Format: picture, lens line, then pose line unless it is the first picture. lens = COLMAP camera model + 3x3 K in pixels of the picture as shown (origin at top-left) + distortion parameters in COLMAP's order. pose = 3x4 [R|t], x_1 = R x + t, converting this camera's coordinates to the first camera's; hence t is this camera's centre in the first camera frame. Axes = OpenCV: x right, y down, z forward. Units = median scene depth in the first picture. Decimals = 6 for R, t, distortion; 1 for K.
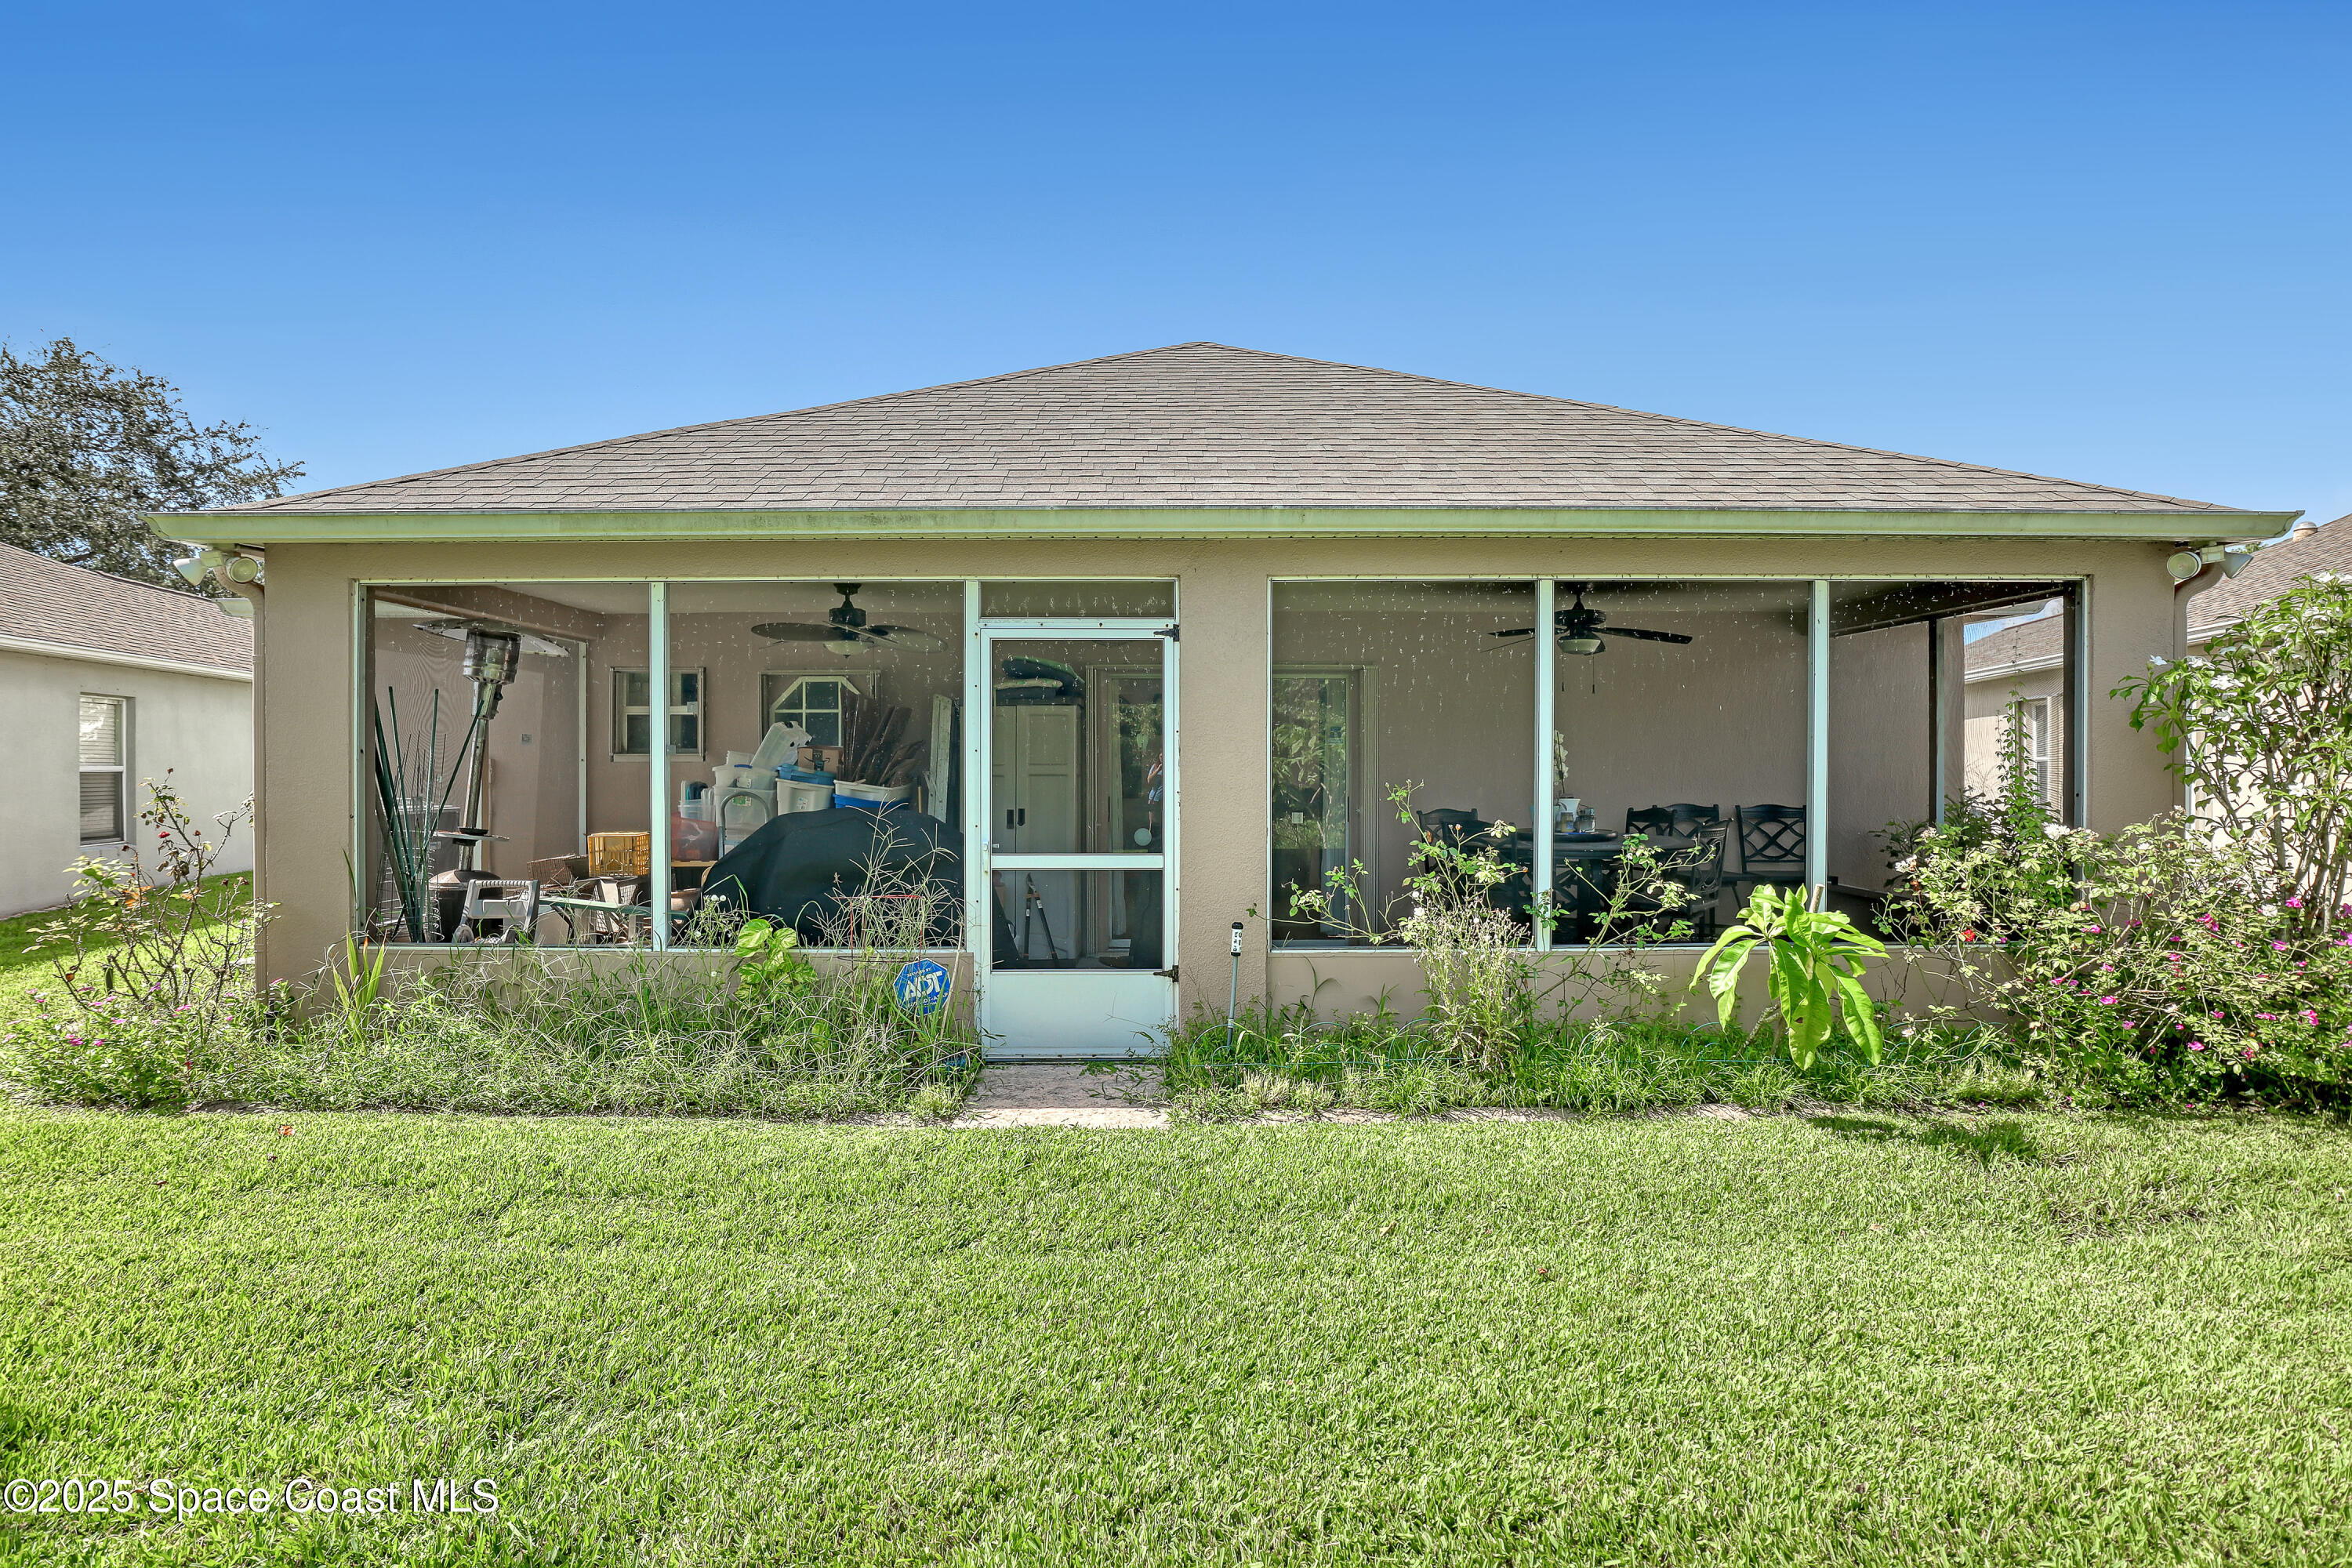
lens RADIAL K [[1209.2, 0, 1176.6], [0, 1209.2, 753.4], [0, 0, 1]] dist [-0.034418, 0.001913]
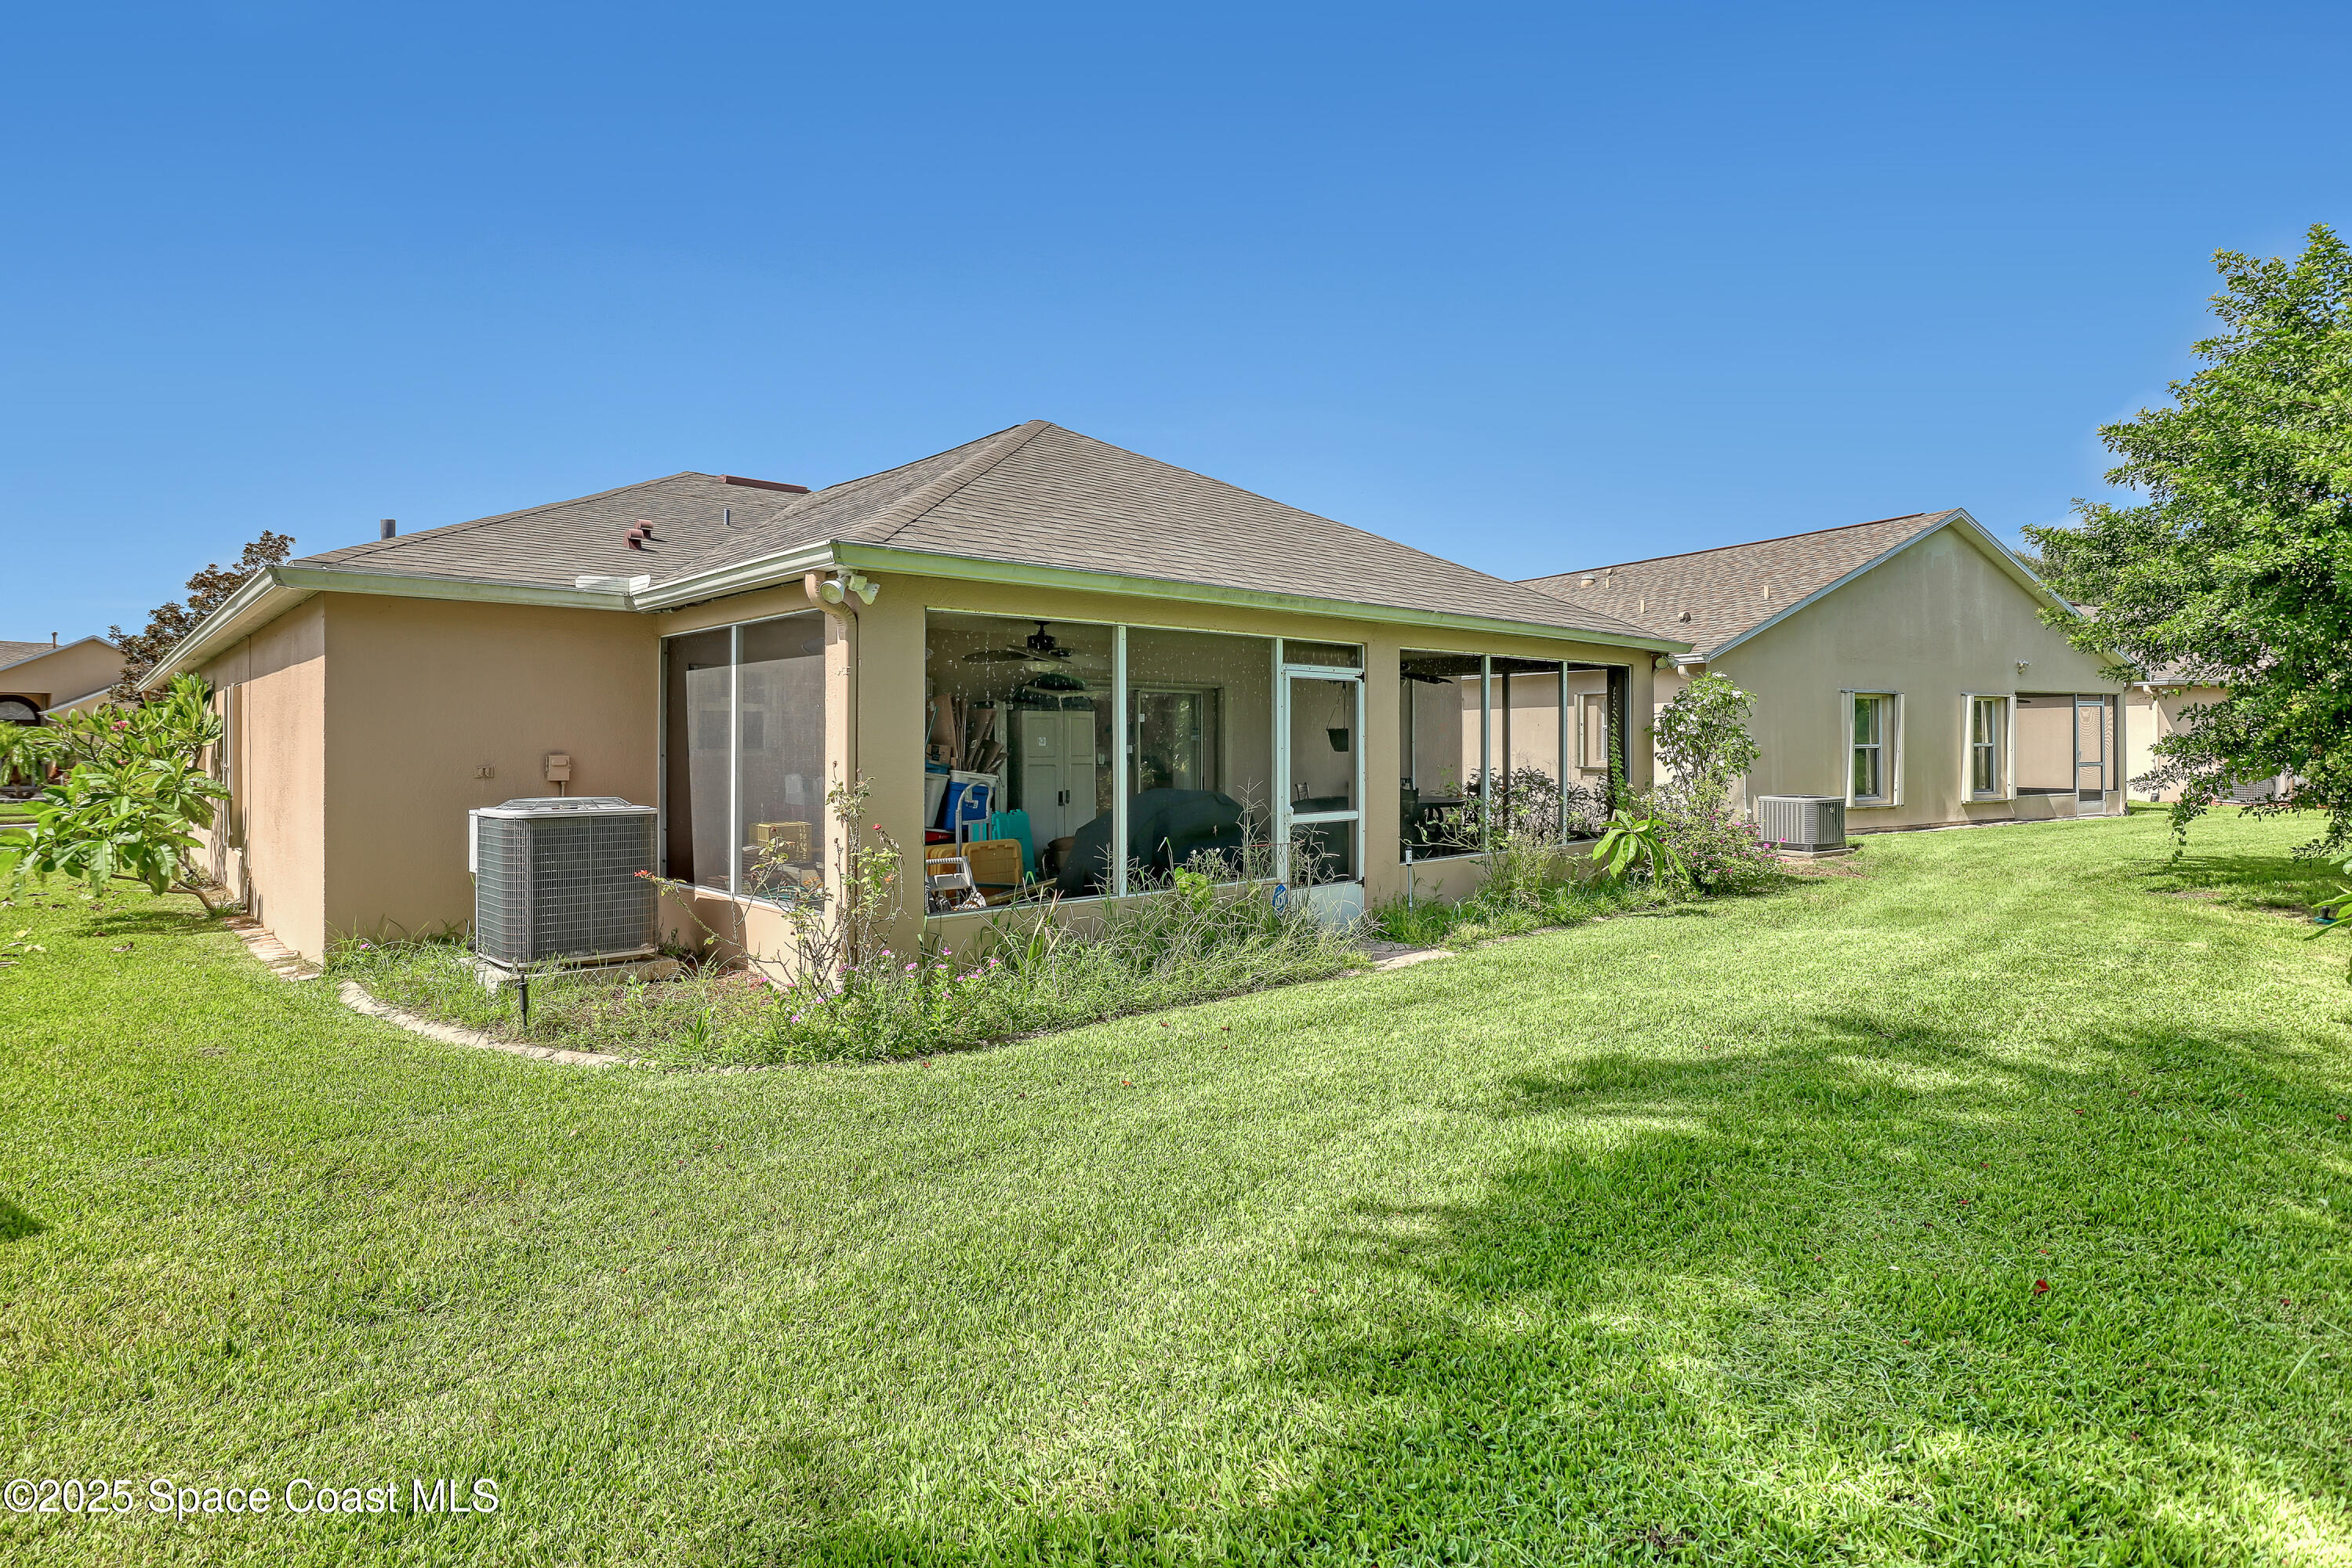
lens RADIAL K [[1209.2, 0, 1176.6], [0, 1209.2, 753.4], [0, 0, 1]] dist [-0.034418, 0.001913]
pose [[0.759497, -0.001431, 0.650509, -1.278931], [-0.003838, 0.999970, 0.006682, -0.004965], [-0.650500, -0.007572, 0.759469, -0.096998]]
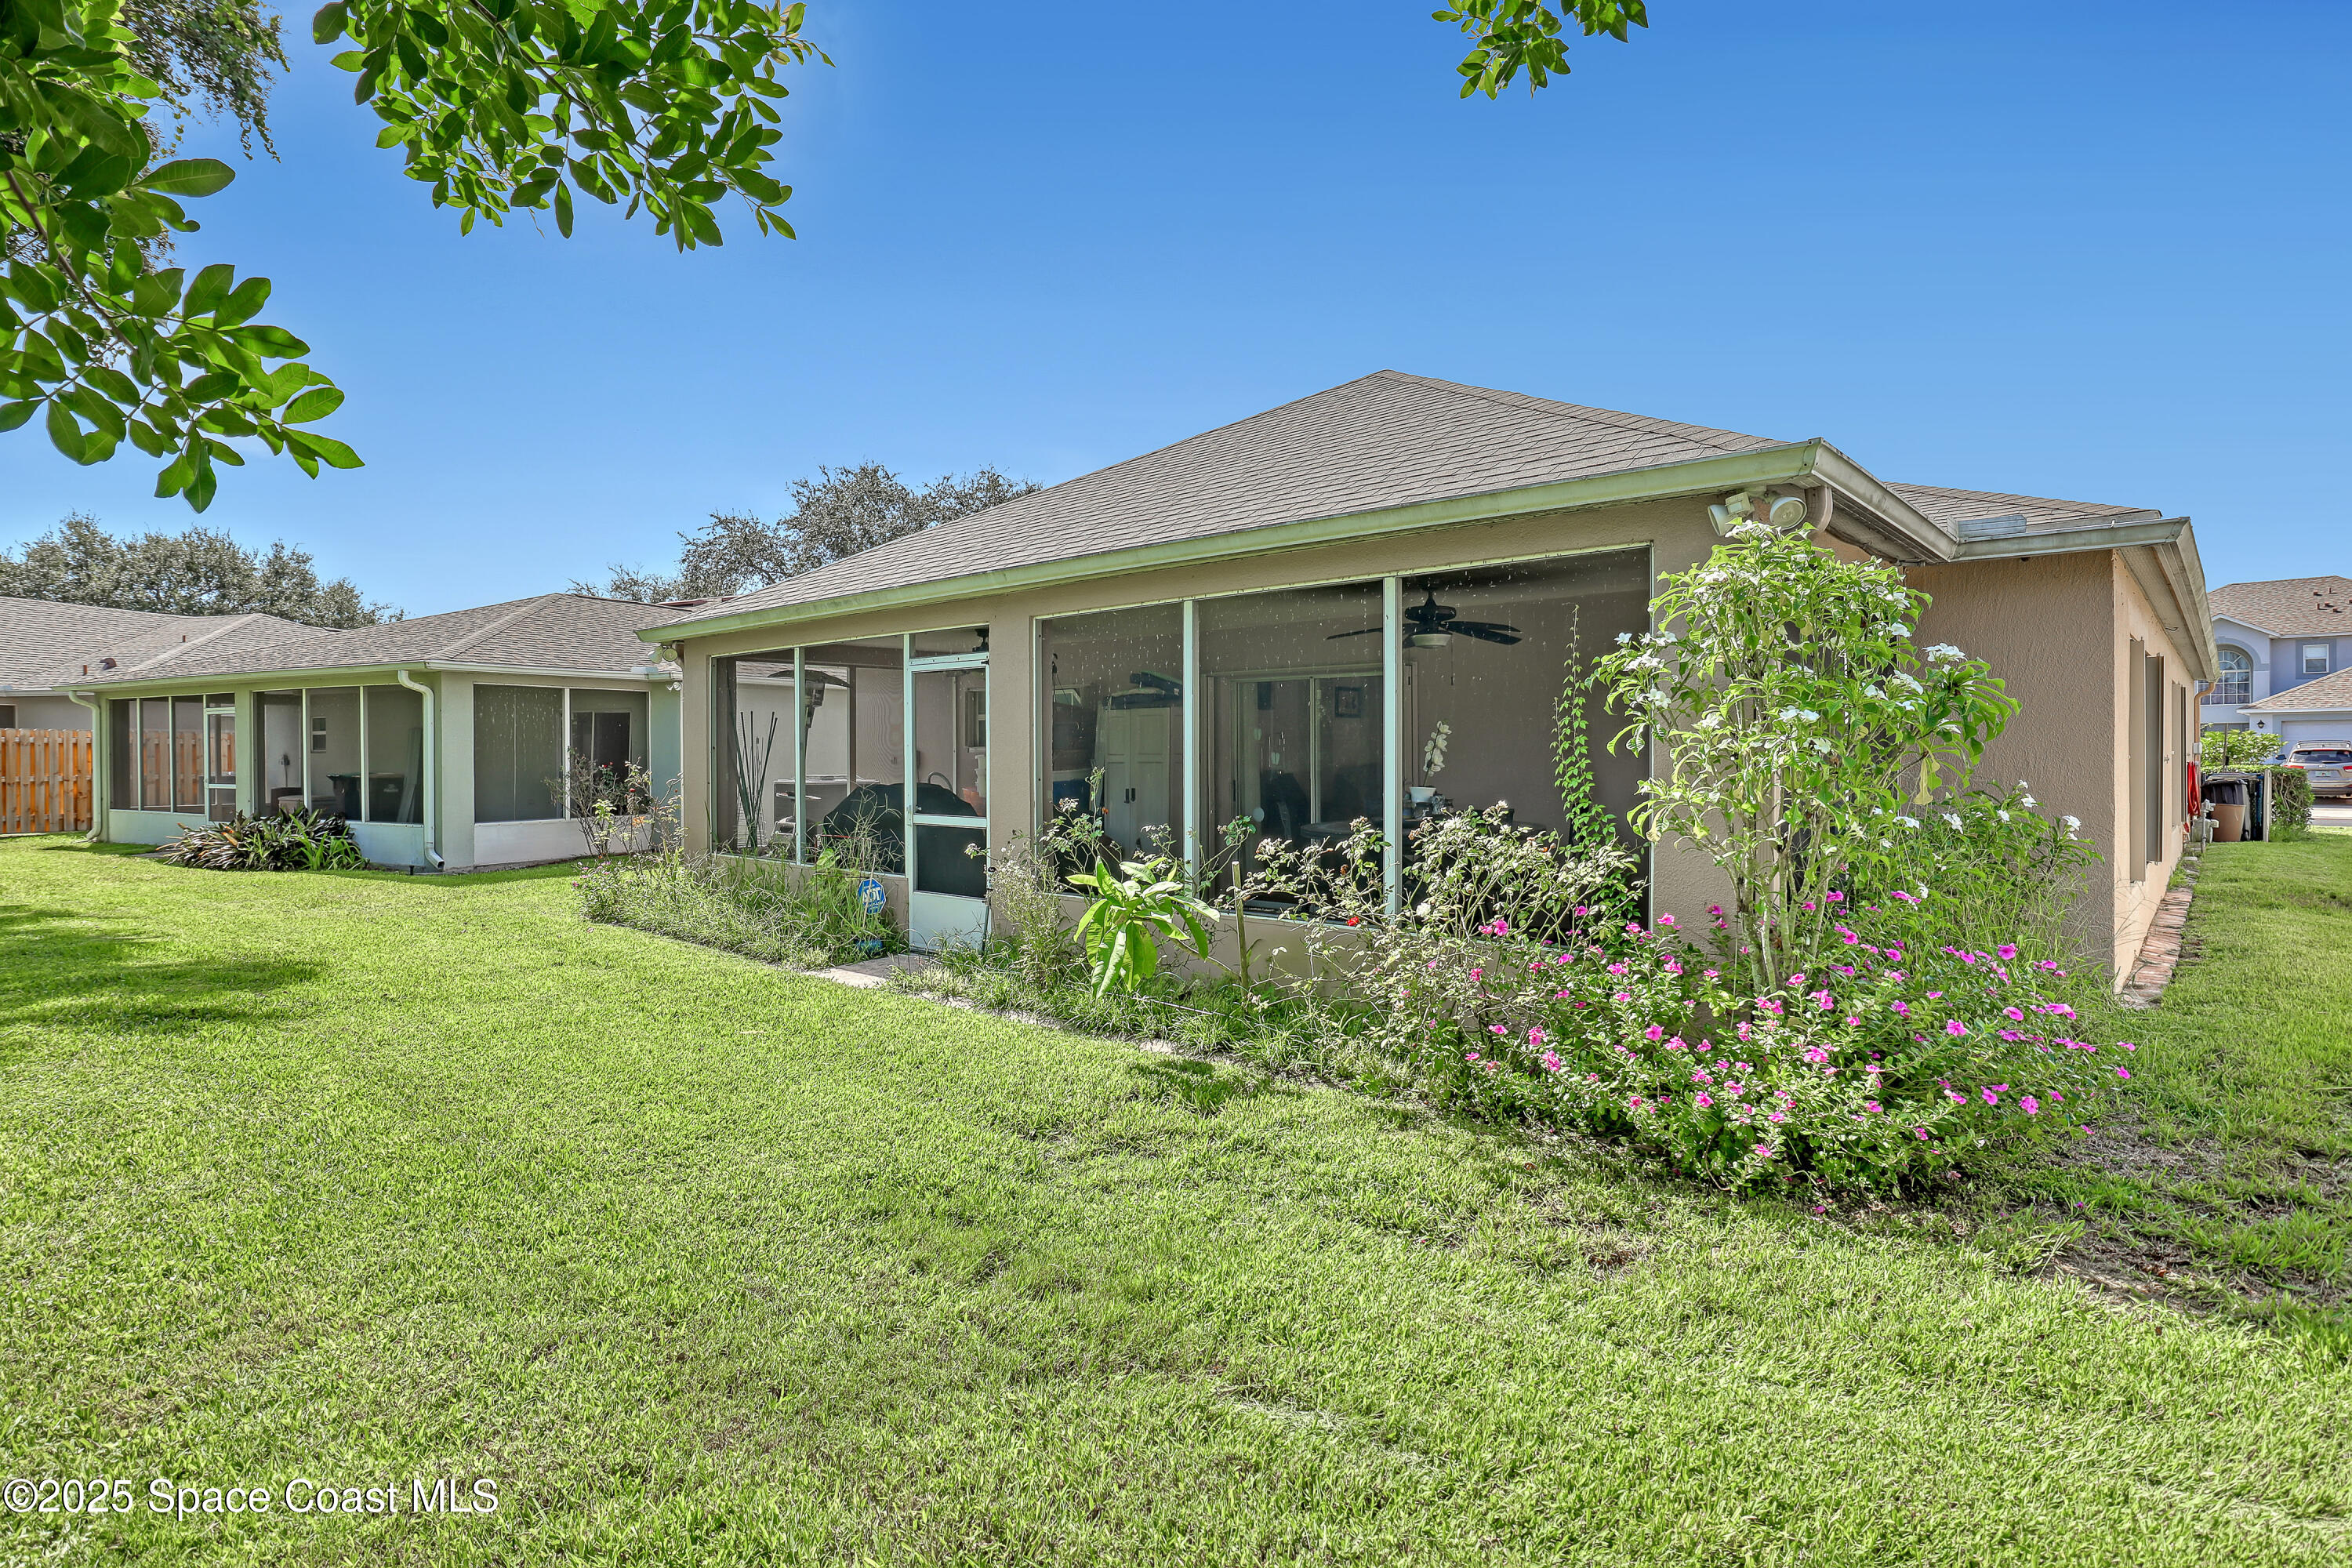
lens RADIAL K [[1209.2, 0, 1176.6], [0, 1209.2, 753.4], [0, 0, 1]] dist [-0.034418, 0.001913]
pose [[0.739476, -0.001993, -0.673180, 1.108403], [0.013061, 0.999850, 0.011388, -0.006193], [0.673056, -0.017214, 0.739391, 0.102744]]
